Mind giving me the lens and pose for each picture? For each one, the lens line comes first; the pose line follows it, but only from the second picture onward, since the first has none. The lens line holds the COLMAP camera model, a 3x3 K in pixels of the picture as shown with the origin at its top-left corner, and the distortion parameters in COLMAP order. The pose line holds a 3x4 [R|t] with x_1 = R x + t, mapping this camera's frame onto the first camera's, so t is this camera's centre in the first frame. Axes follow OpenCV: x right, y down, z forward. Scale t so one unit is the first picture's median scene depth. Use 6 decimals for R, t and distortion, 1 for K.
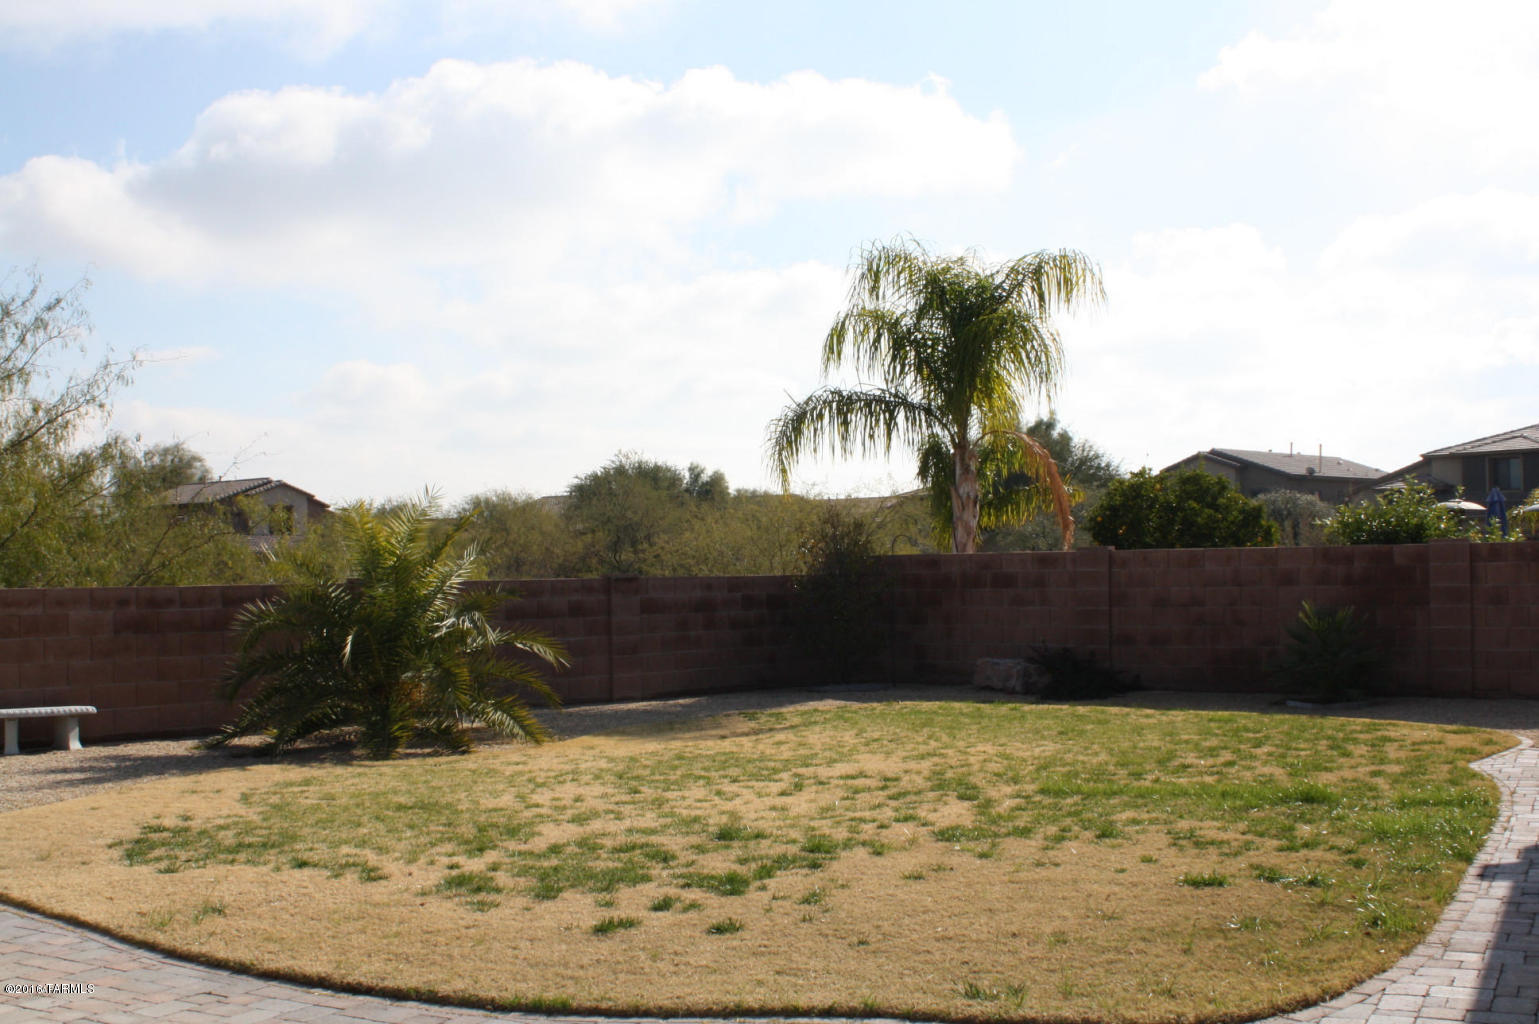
lens RADIAL K [[1655.0, 0, 775.7], [0, 1655.0, 511.6], [0, 0, 1]] dist [-0.080306, 0.000000]
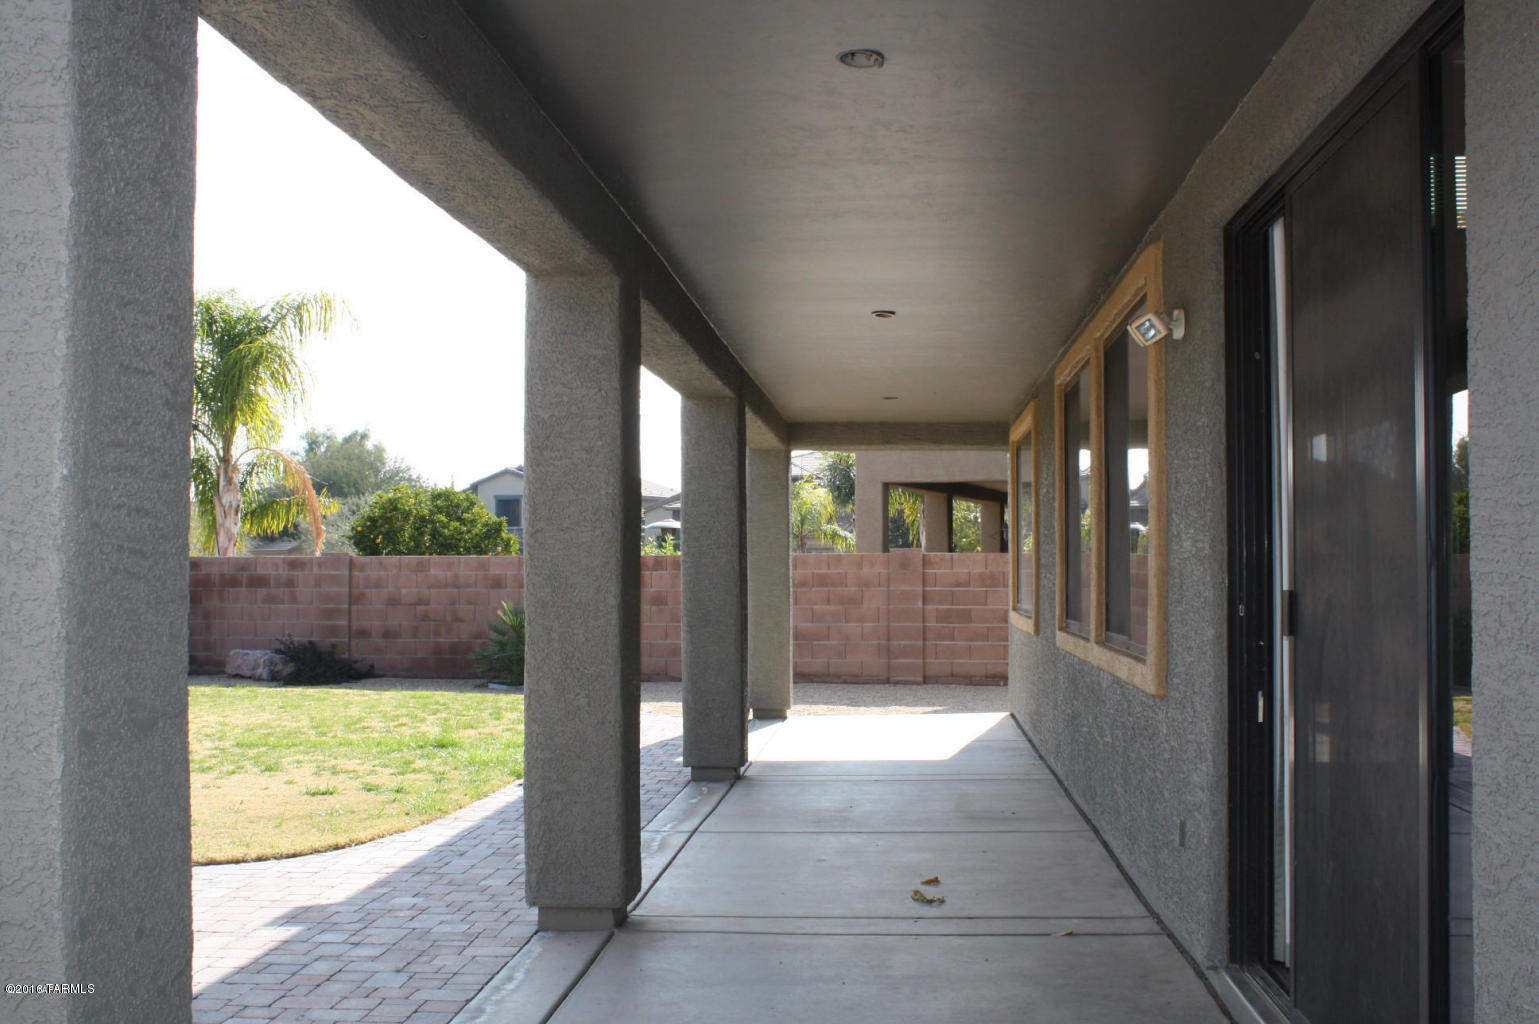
lens RADIAL K [[1655.0, 0, 757.3], [0, 1655.0, 513.2], [0, 0, 1]] dist [-0.080306, 0.000000]
pose [[0.925140, 0.027344, 0.378640, 0.027499], [-0.025265, 0.999626, -0.010458, -0.001473], [-0.378784, 0.000109, 0.925485, -0.159169]]
